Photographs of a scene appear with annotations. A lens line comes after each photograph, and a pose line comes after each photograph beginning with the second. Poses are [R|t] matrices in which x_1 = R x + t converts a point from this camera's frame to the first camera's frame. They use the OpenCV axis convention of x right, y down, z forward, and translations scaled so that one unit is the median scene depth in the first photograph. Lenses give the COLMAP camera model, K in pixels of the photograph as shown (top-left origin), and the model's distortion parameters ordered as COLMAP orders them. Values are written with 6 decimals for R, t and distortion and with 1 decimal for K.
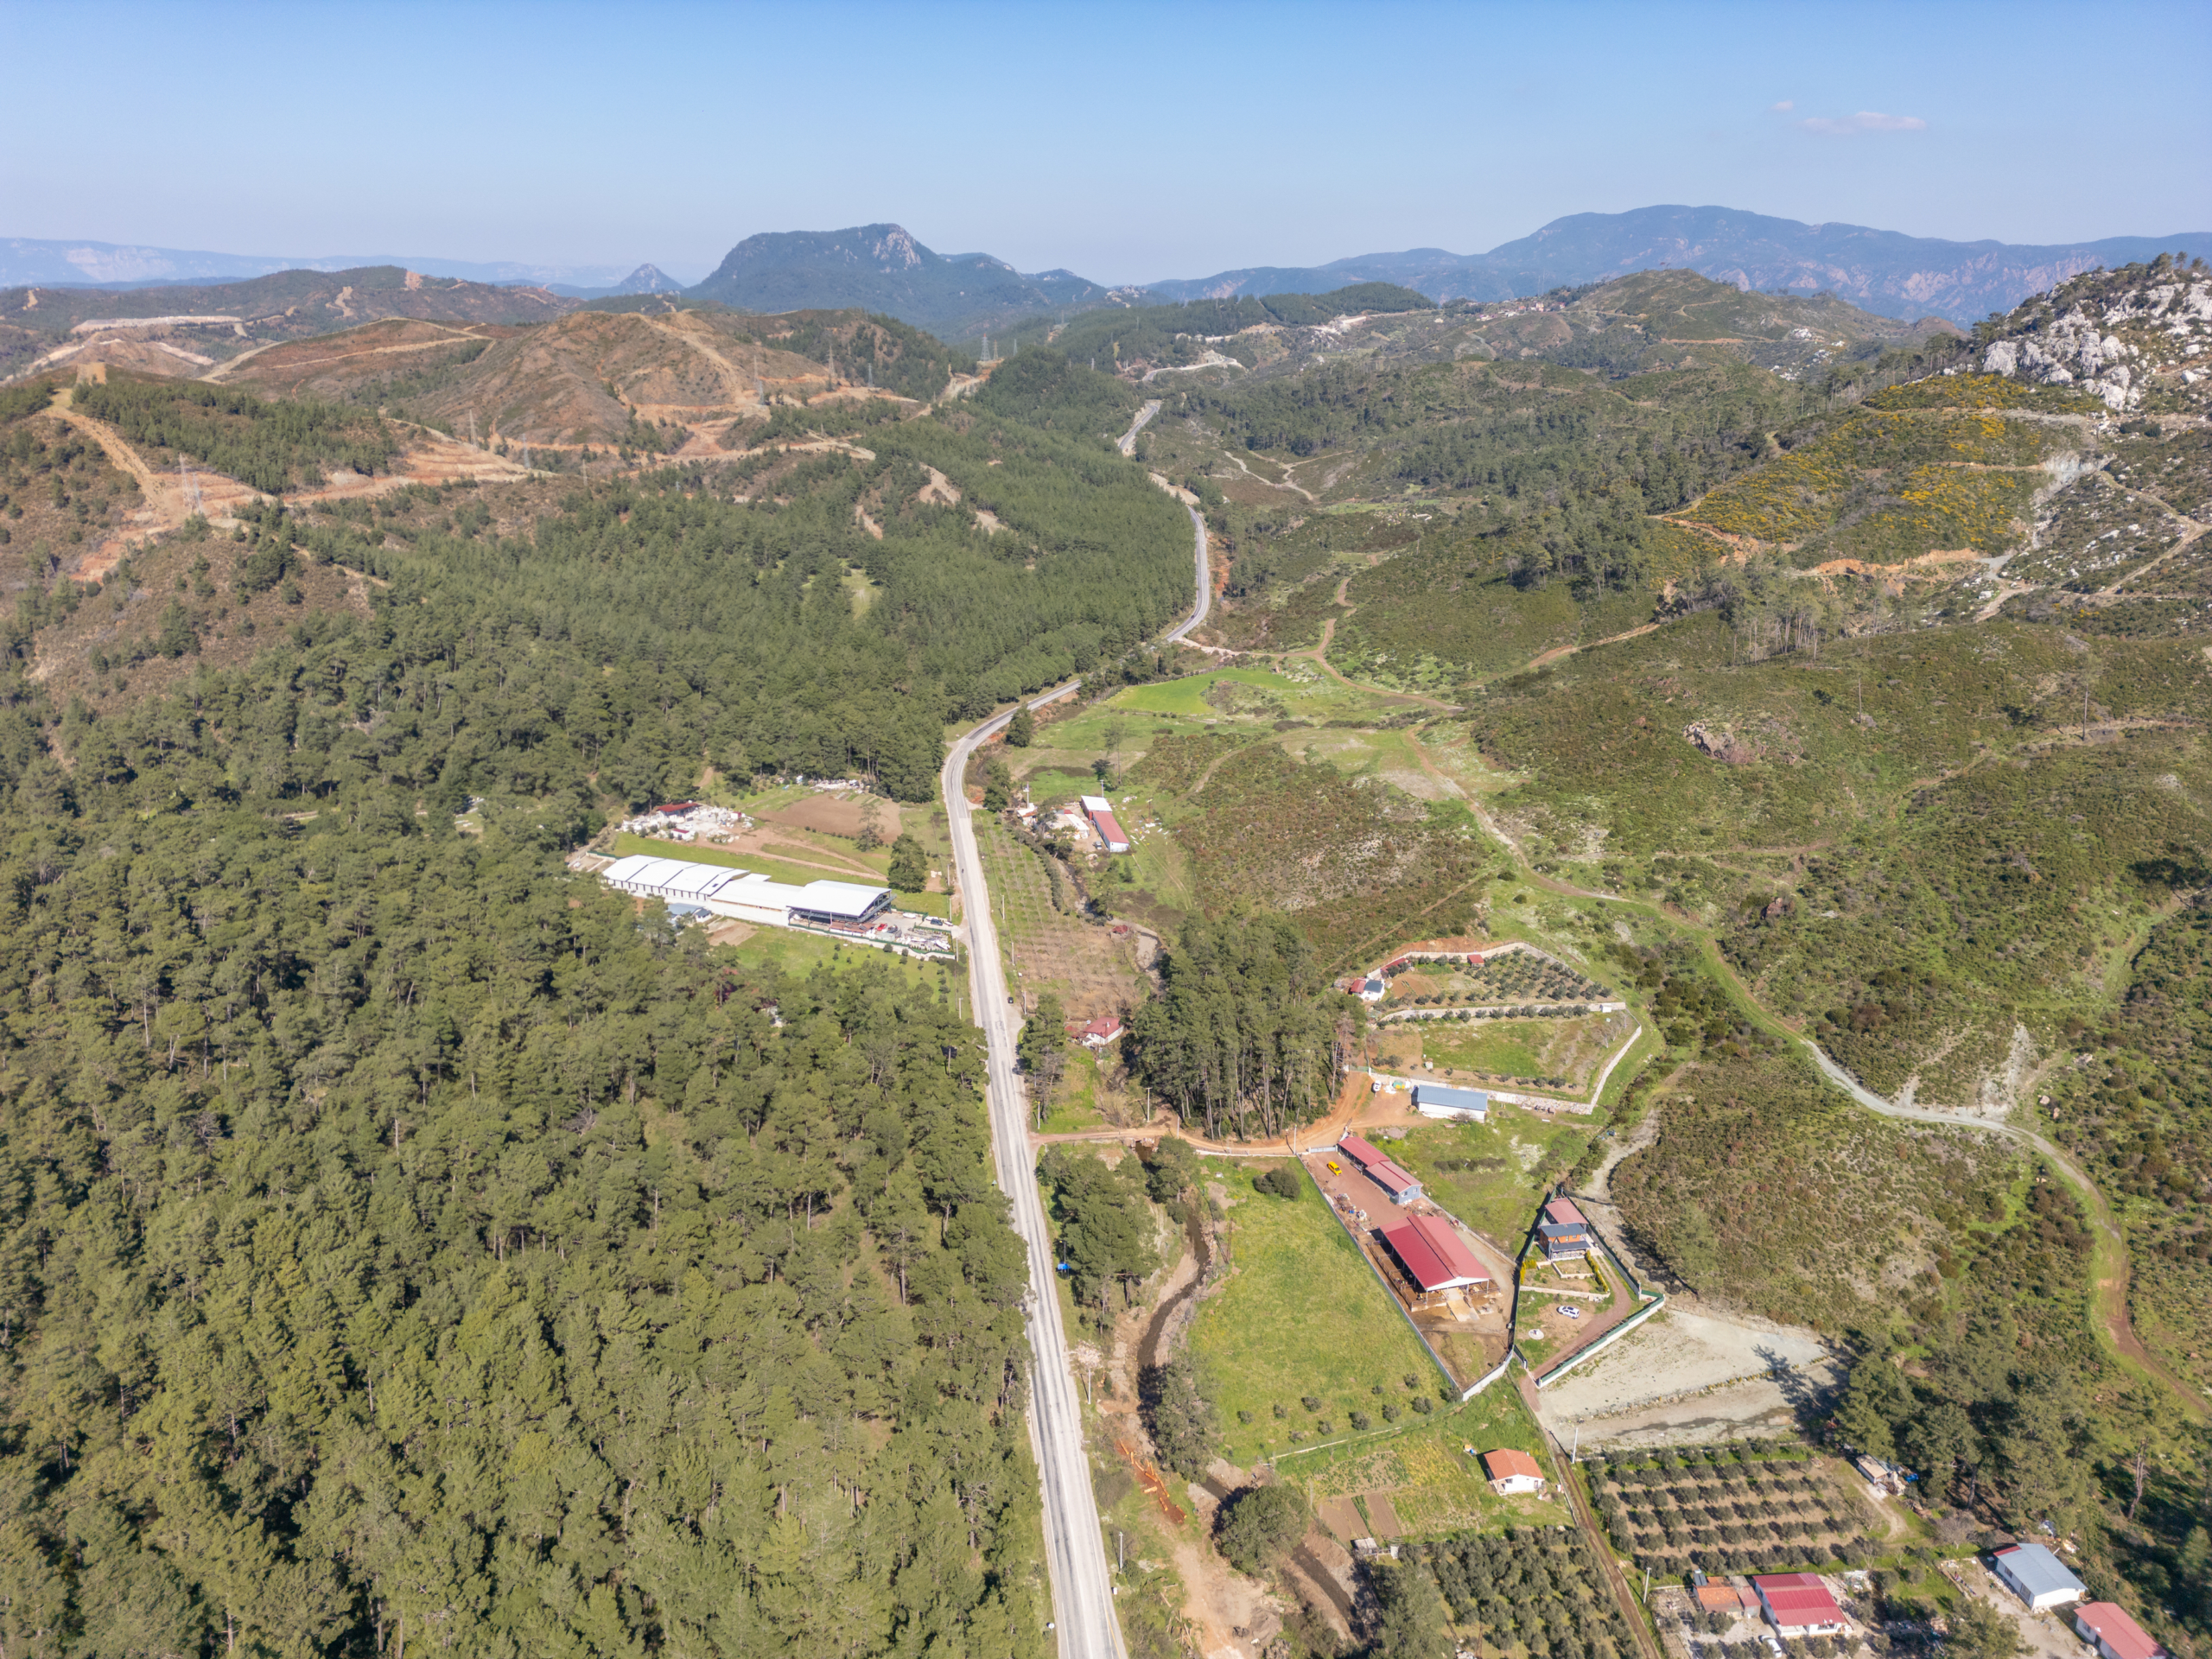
lens RADIAL K [[1541.0, 0, 1102.2], [0, 1541.0, 830.3], [0, 0, 1]] dist [0.103105, -0.121737]
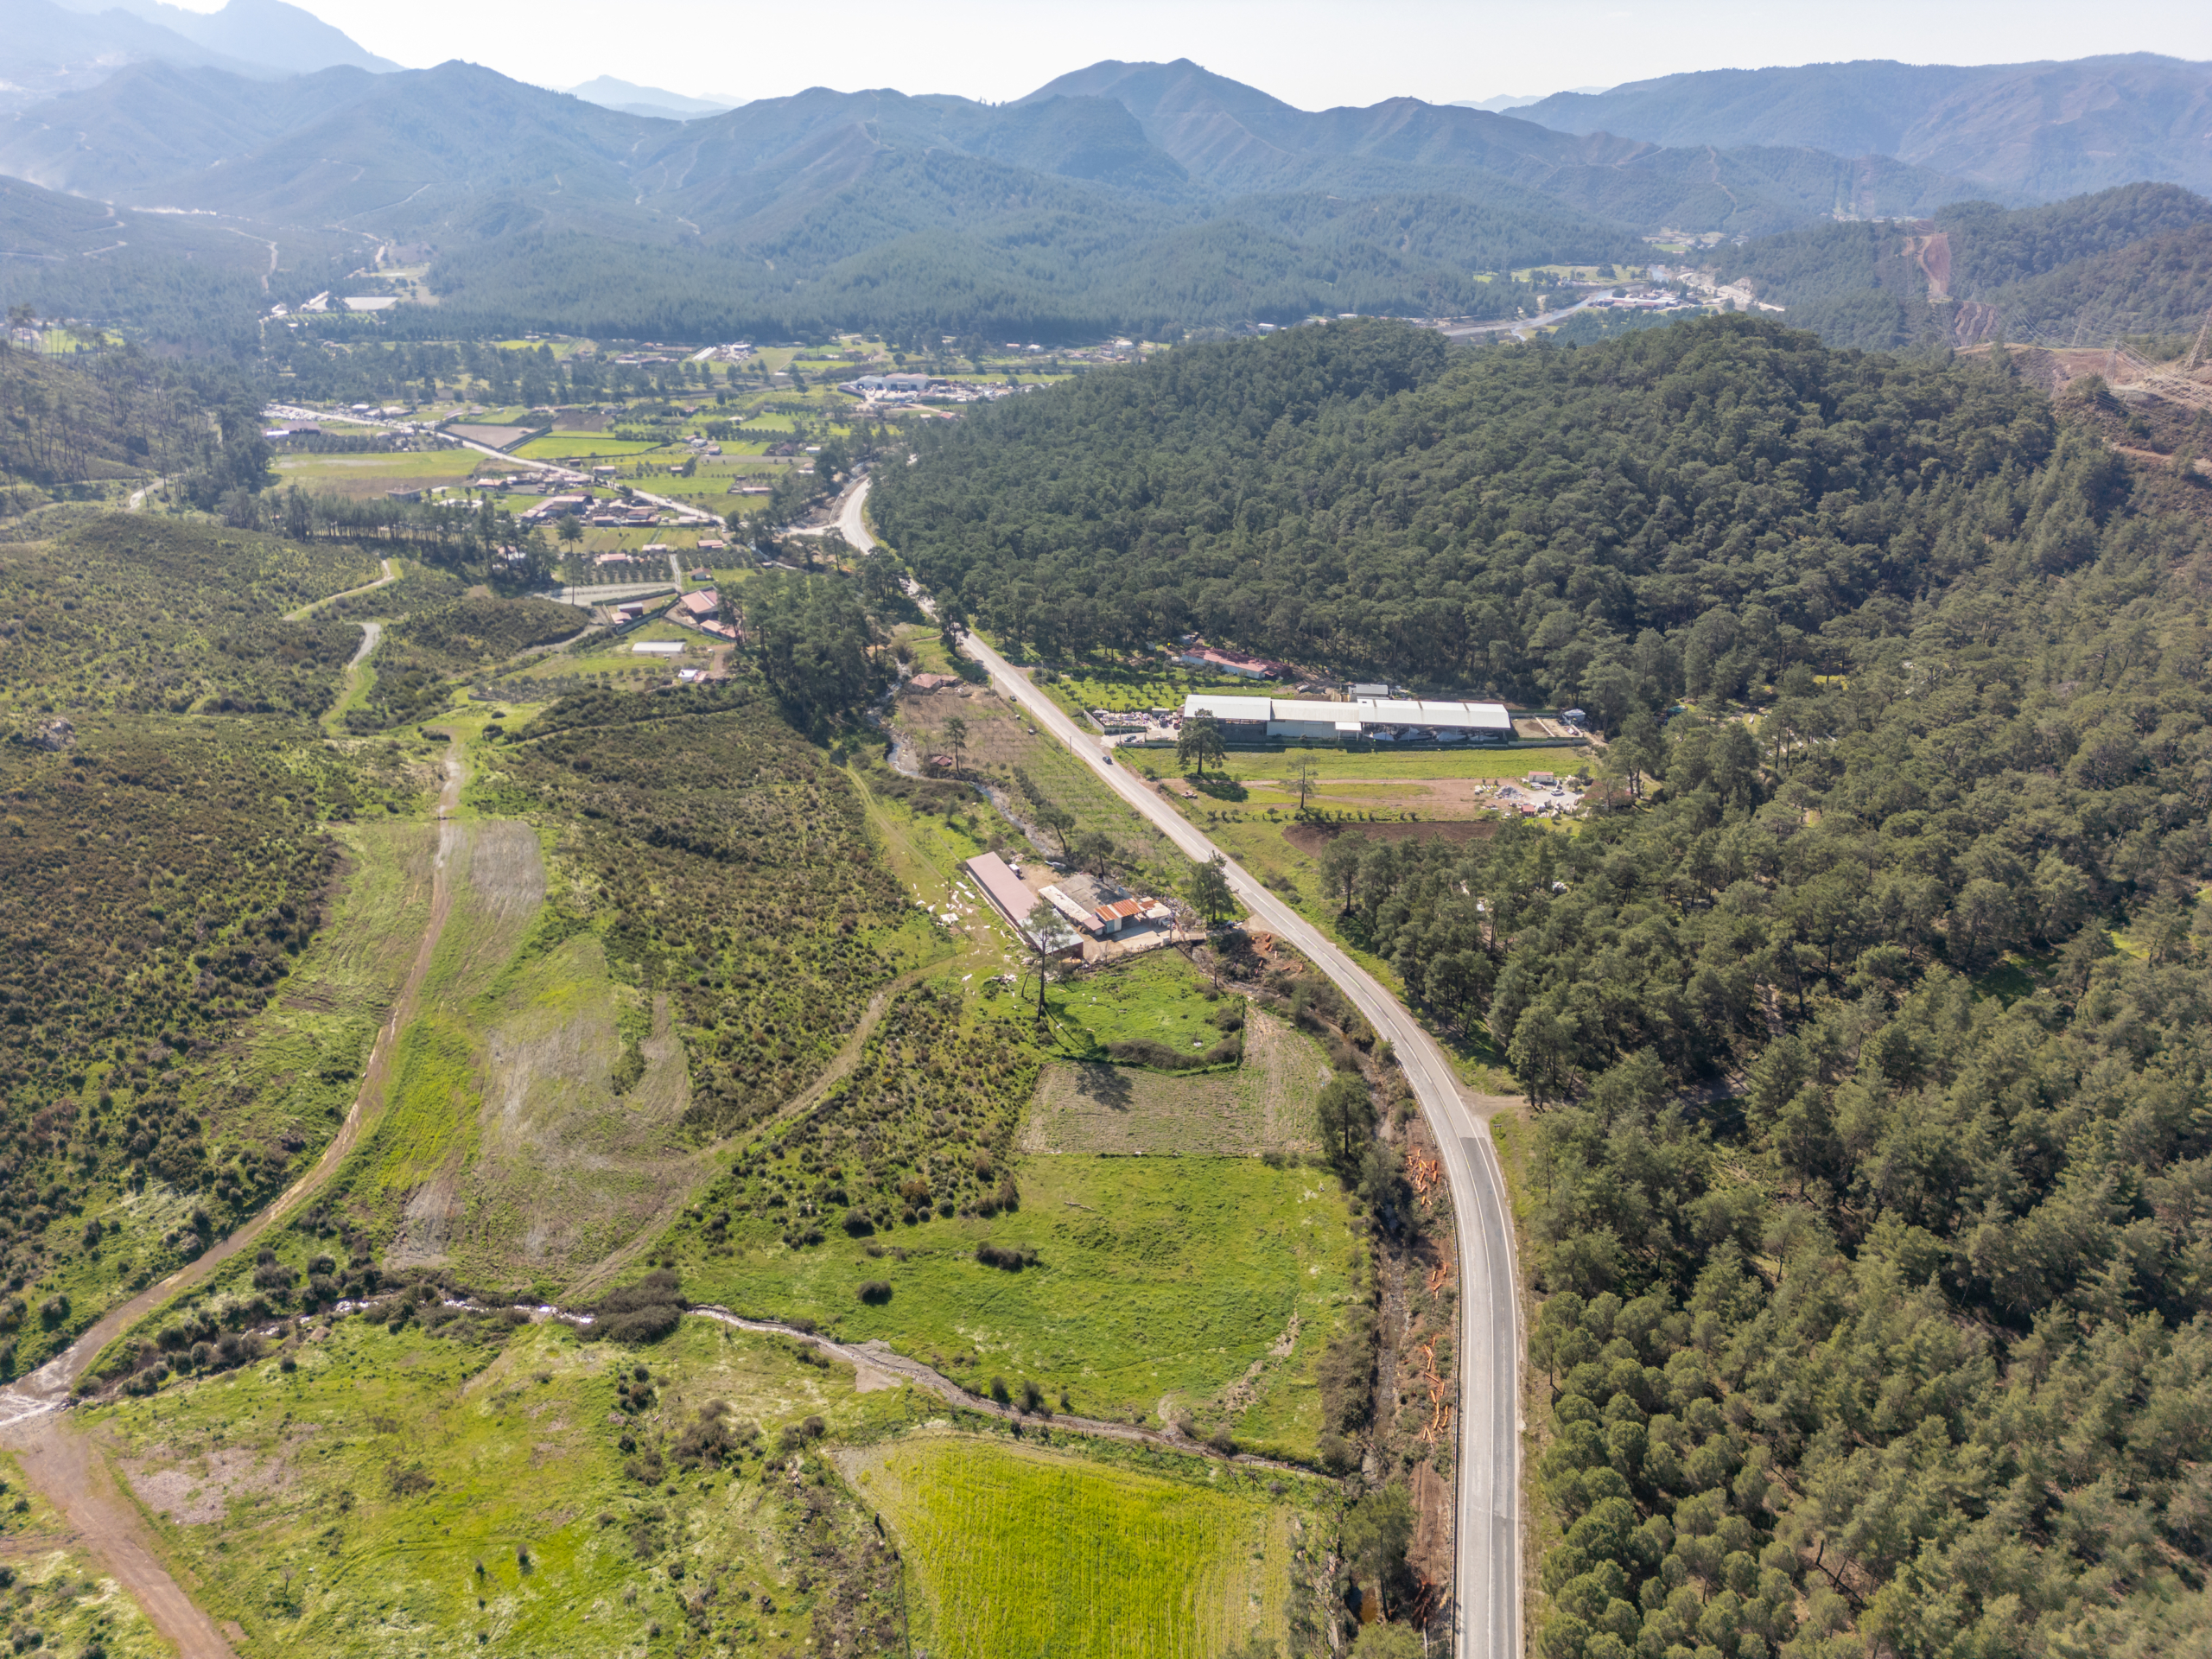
lens RADIAL K [[1541.0, 0, 1102.2], [0, 1541.0, 830.3], [0, 0, 1]] dist [0.103105, -0.121737]
pose [[-0.970798, 0.094729, -0.220404, 0.086581], [-0.081787, 0.733006, 0.675288, -0.374581], [0.225527, 0.673594, -0.703853, 1.181138]]
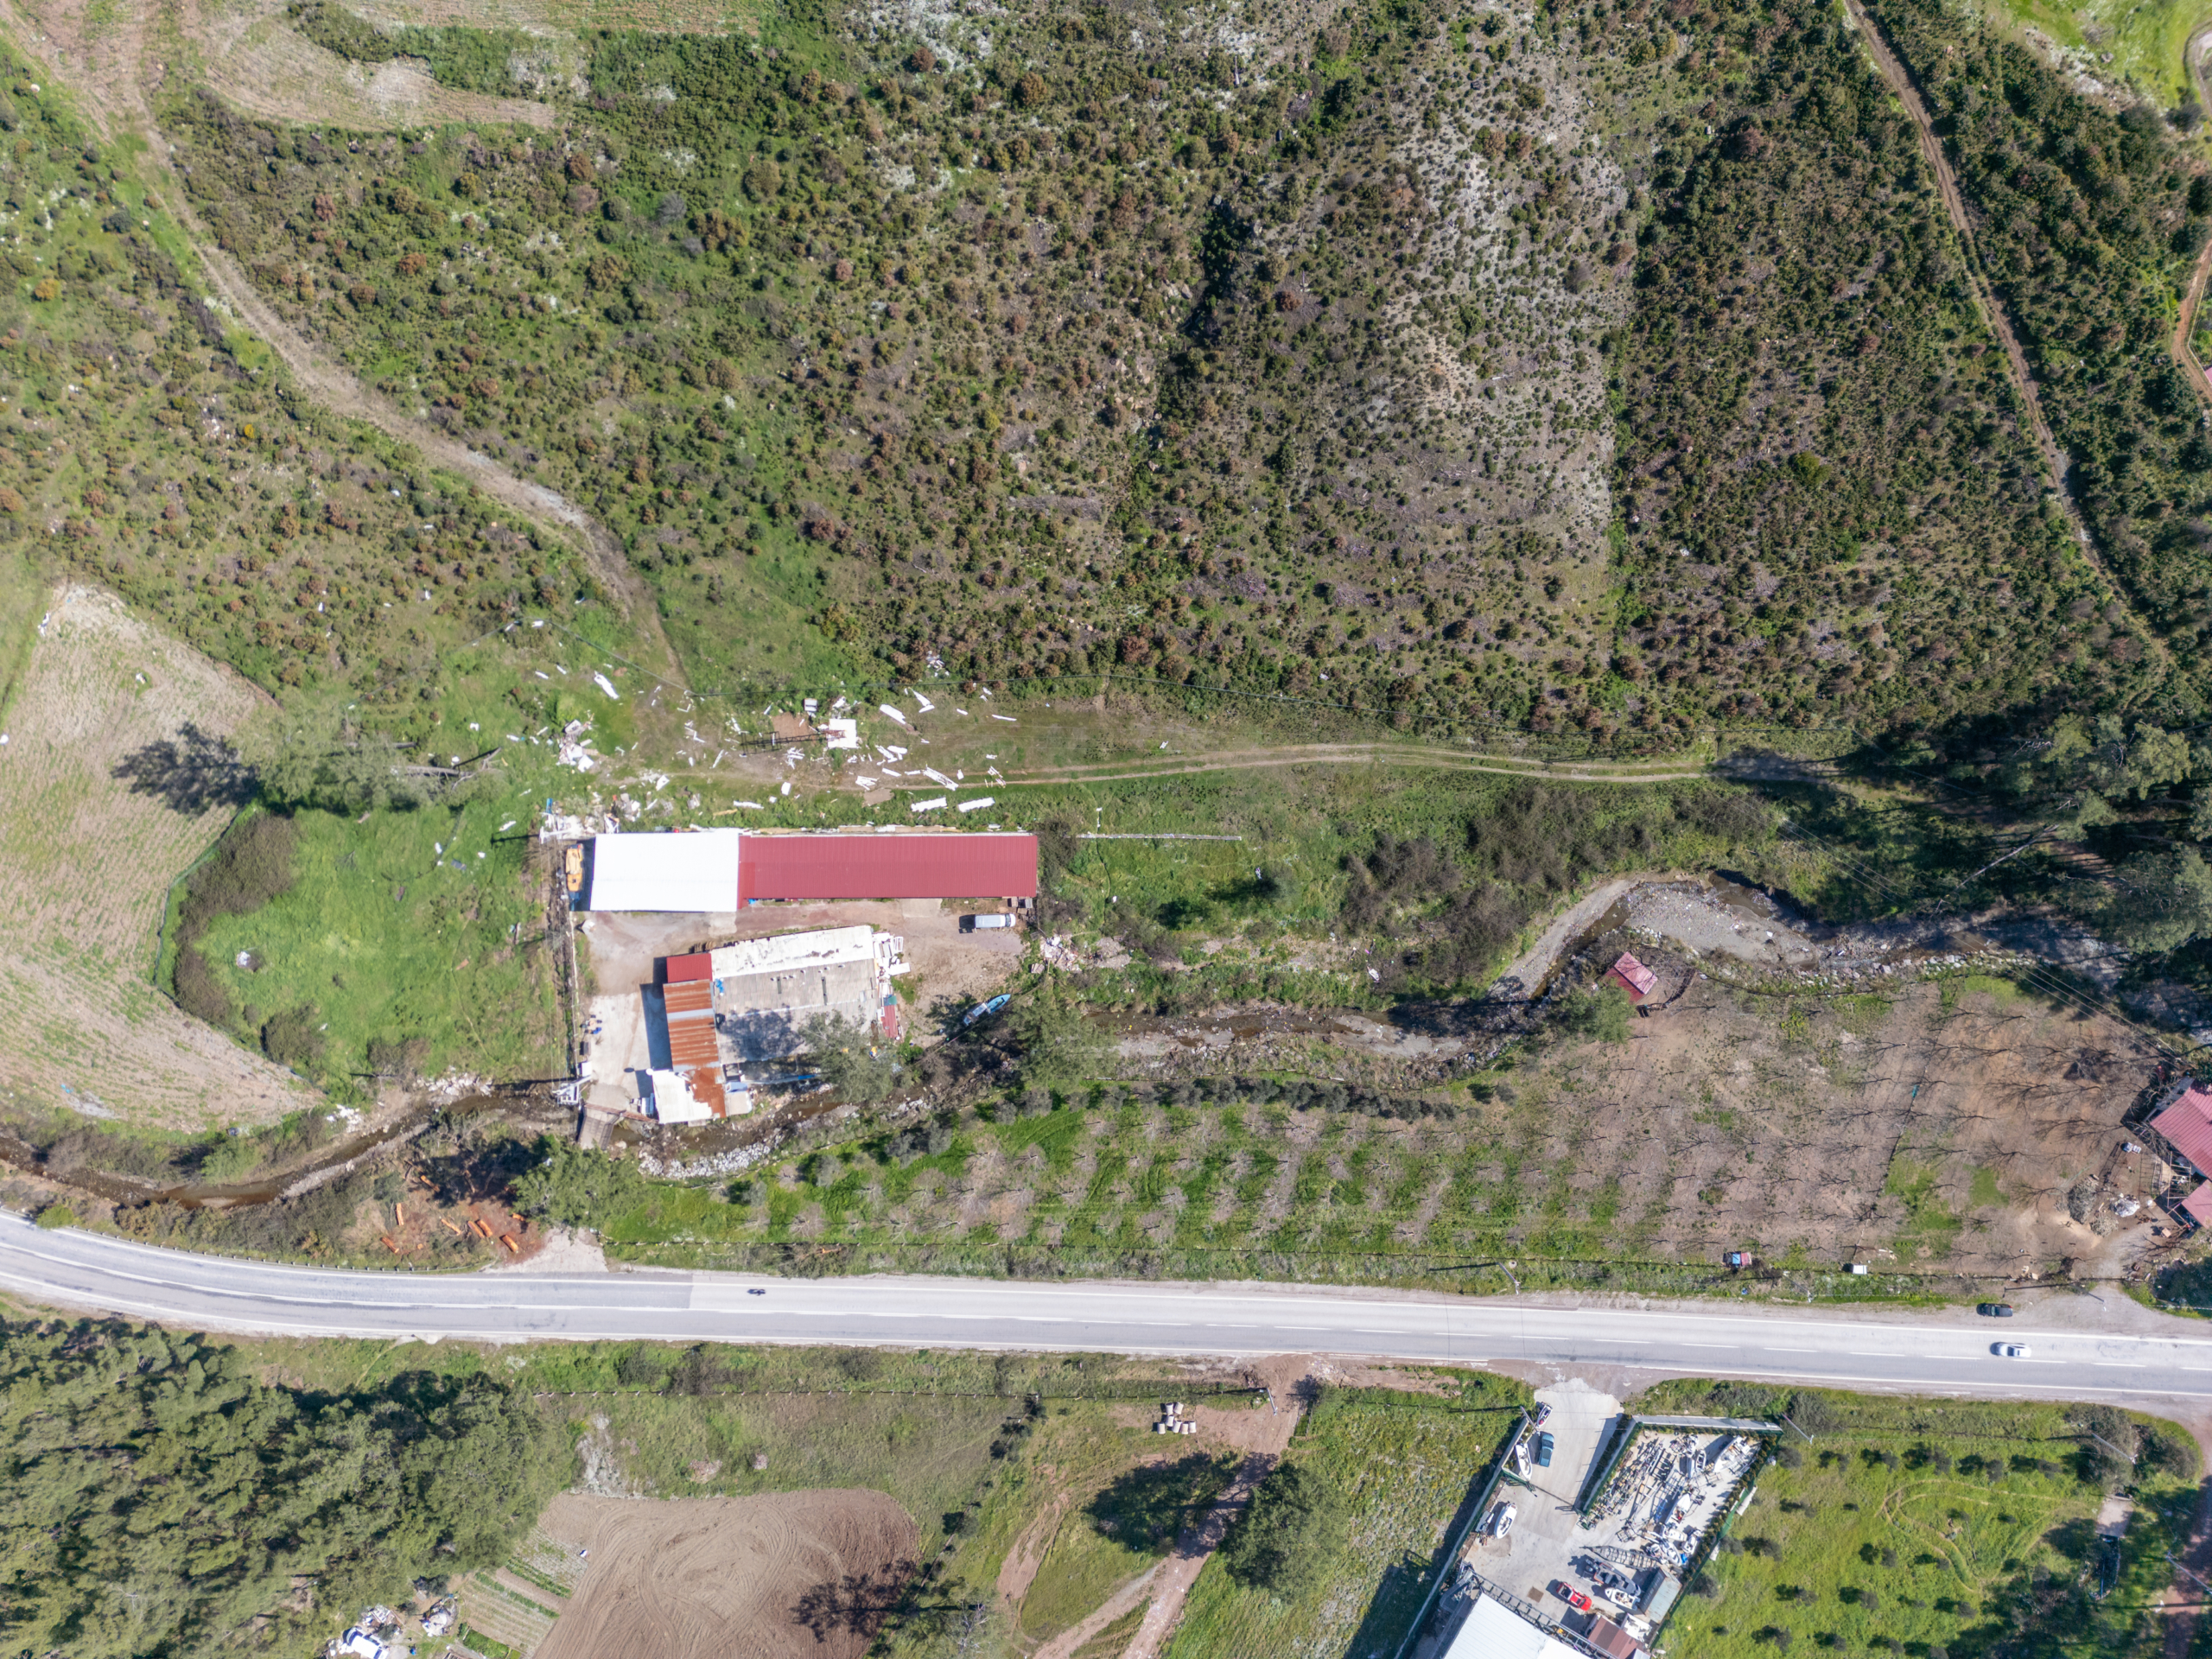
lens RADIAL K [[1545.9, 0, 1103.8], [0, 1545.9, 828.9], [0, 0, 1]] dist [0.078492, -0.074666]
pose [[0.177900, -0.983957, -0.013416, 0.021099], [0.327041, 0.046260, 0.943877, -0.243427], [-0.928114, -0.172303, 0.330024, 0.692430]]
